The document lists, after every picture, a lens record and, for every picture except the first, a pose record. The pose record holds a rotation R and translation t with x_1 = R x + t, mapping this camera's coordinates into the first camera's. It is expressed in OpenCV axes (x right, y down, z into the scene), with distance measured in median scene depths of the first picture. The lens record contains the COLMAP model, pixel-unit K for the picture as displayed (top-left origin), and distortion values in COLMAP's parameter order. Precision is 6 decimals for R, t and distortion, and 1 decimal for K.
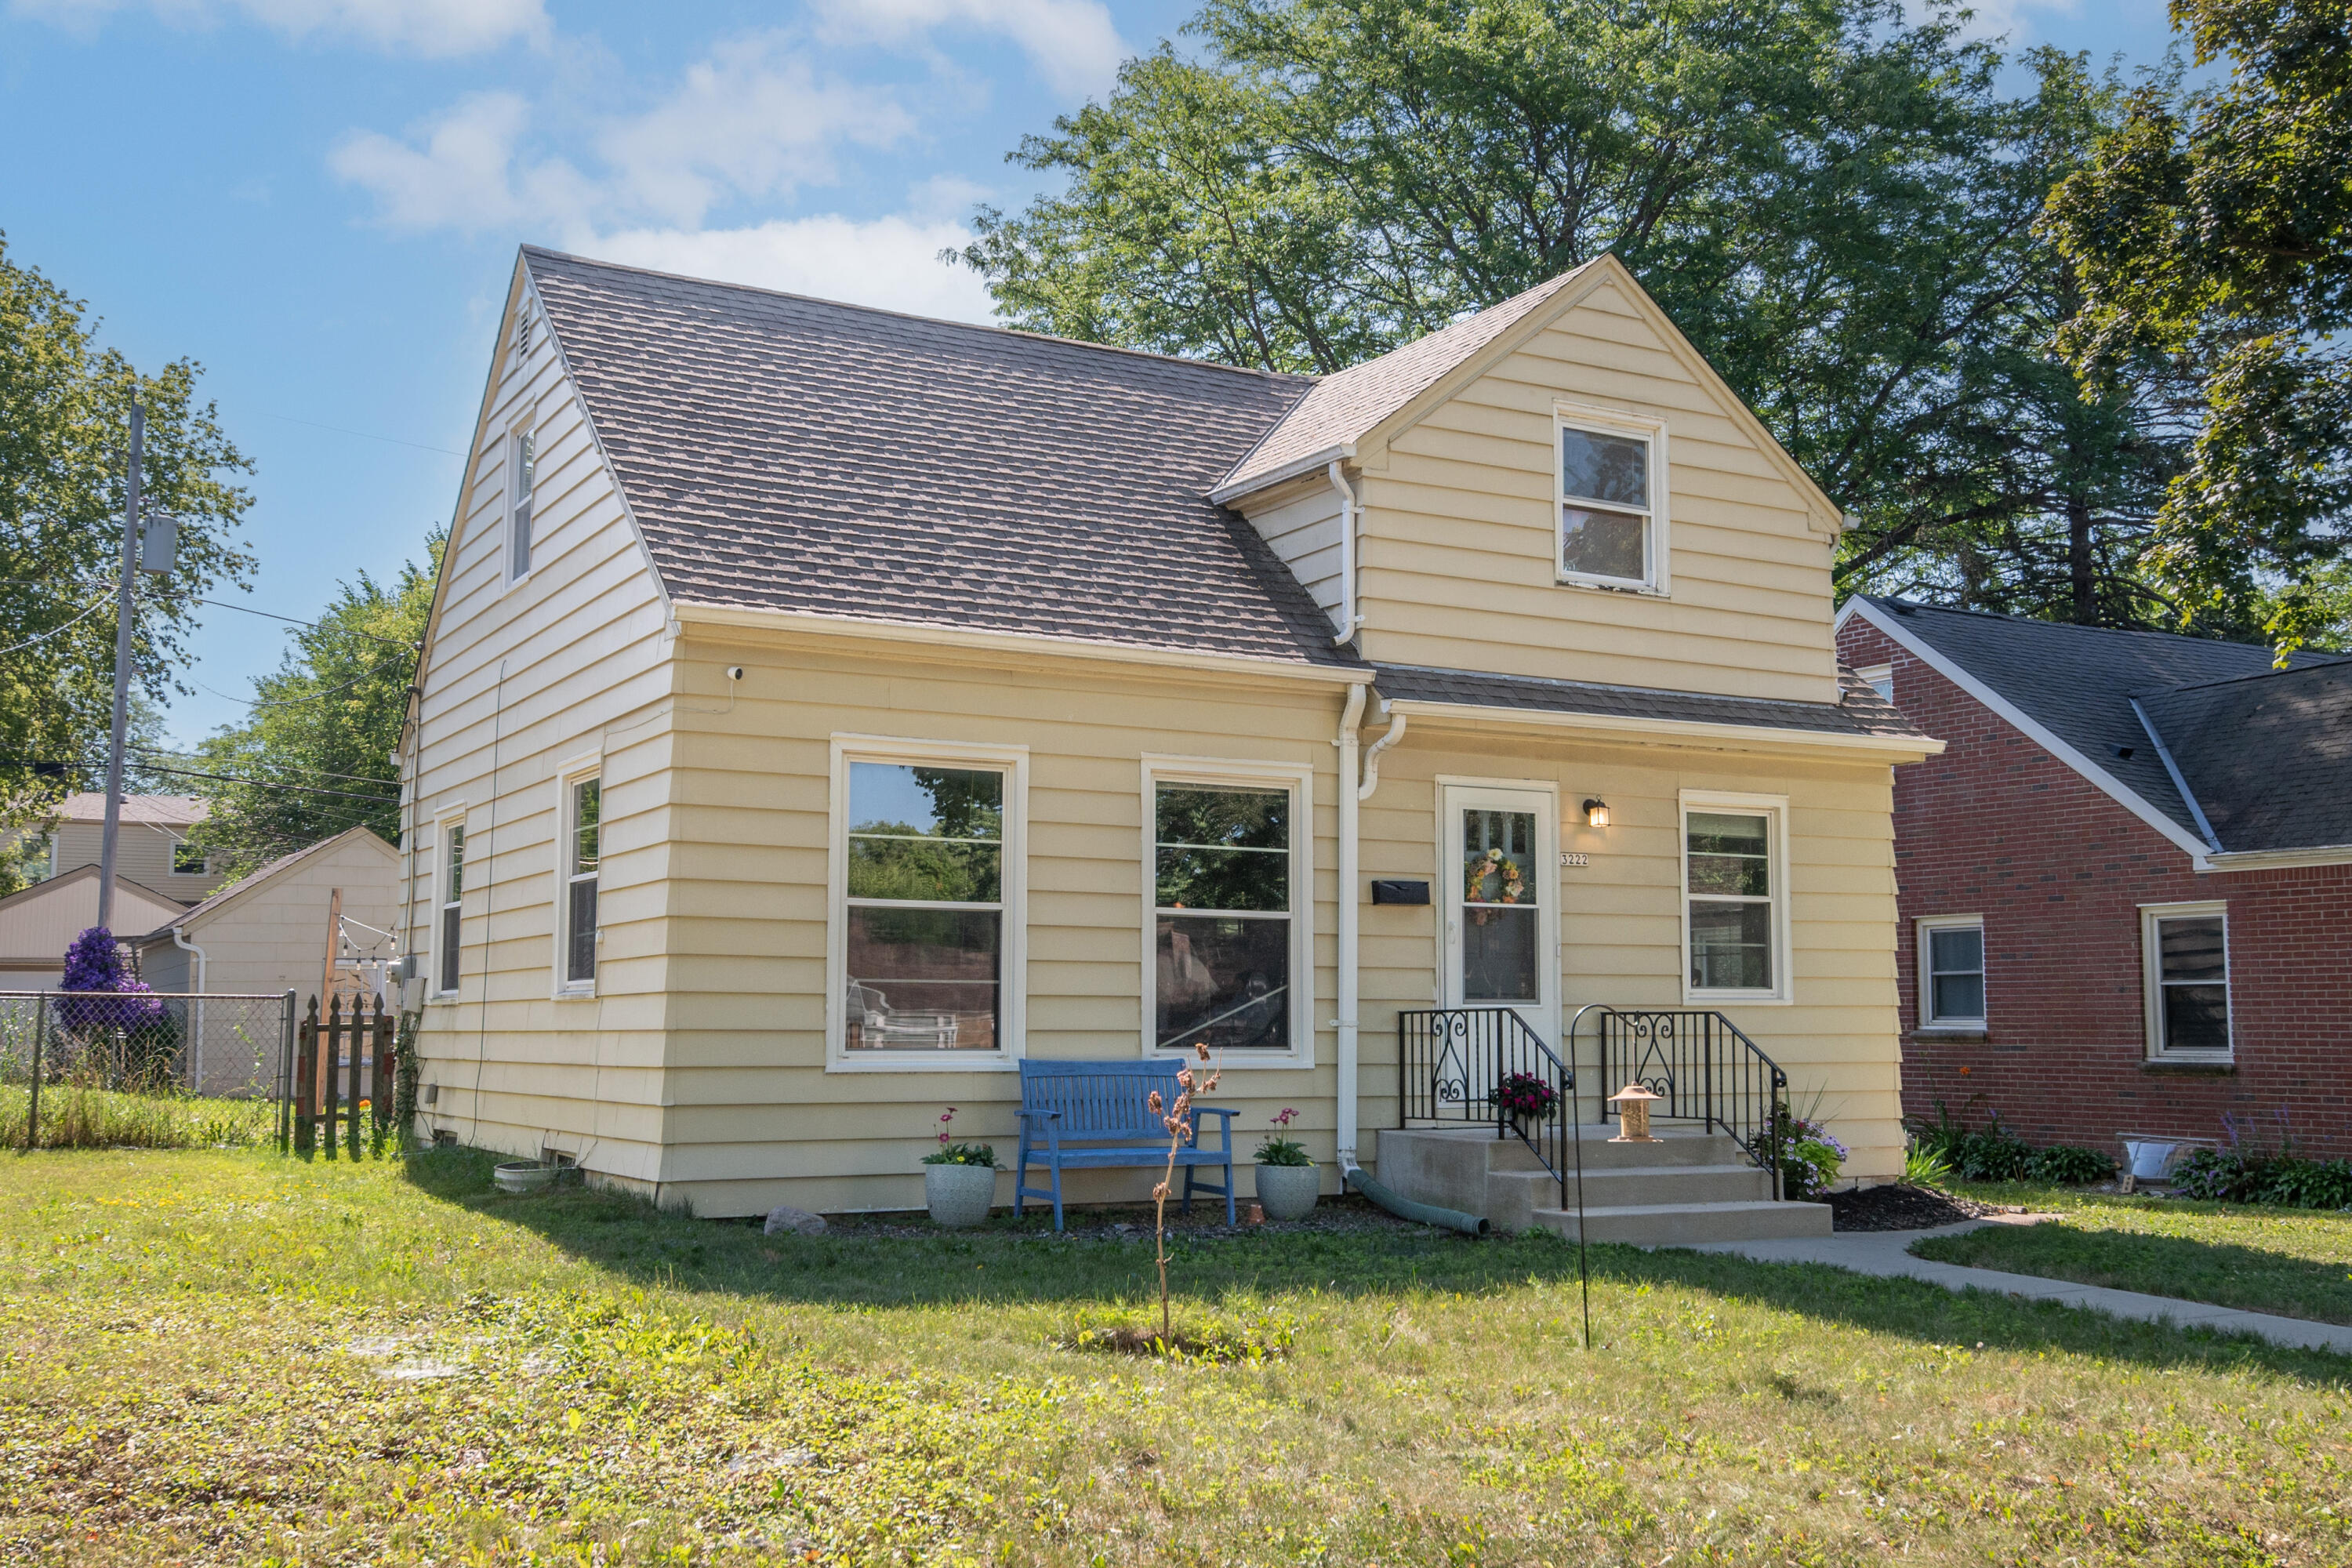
lens RADIAL K [[2321.5, 0, 1178.2], [0, 2321.5, 786.5], [0, 0, 1]] dist [0.006149, 0.000000]
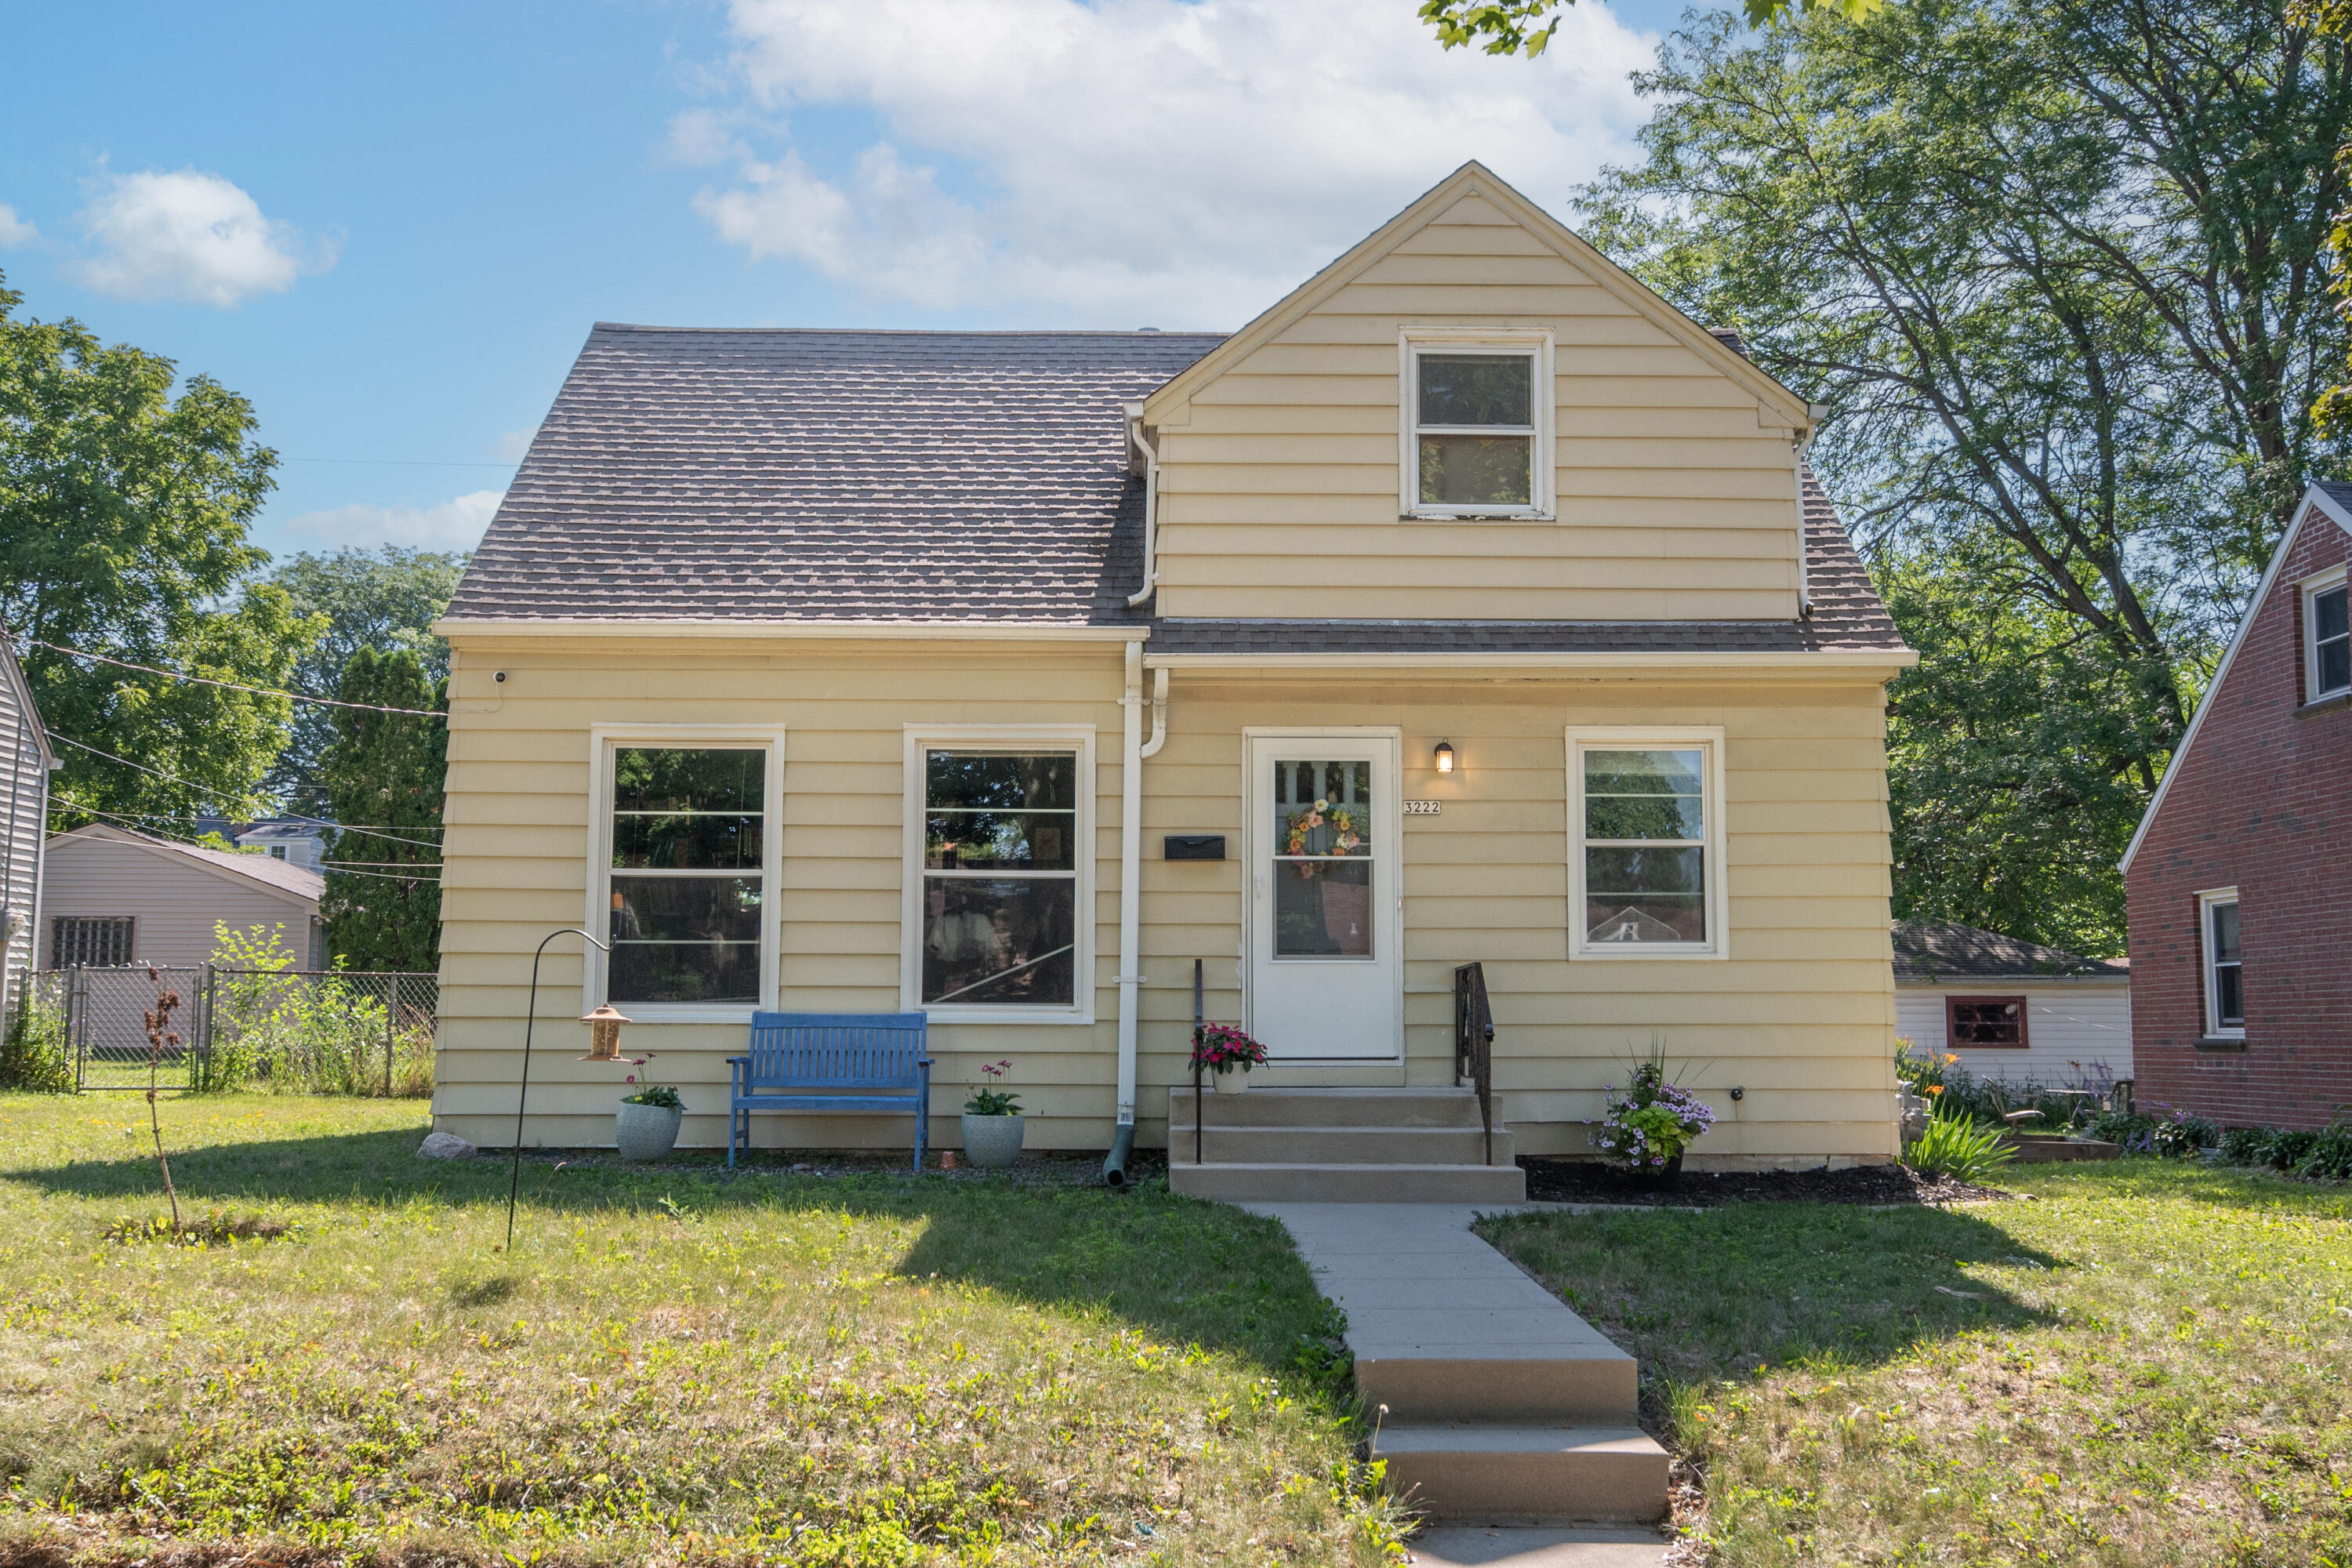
lens RADIAL K [[2321.5, 0, 1169.5], [0, 2321.5, 791.0], [0, 0, 1]] dist [0.006149, 0.000000]
pose [[0.875233, -0.053277, -0.480759, 0.554160], [0.048433, 0.998573, -0.022488, 0.042463], [0.481271, -0.003603, 0.876565, 0.125230]]
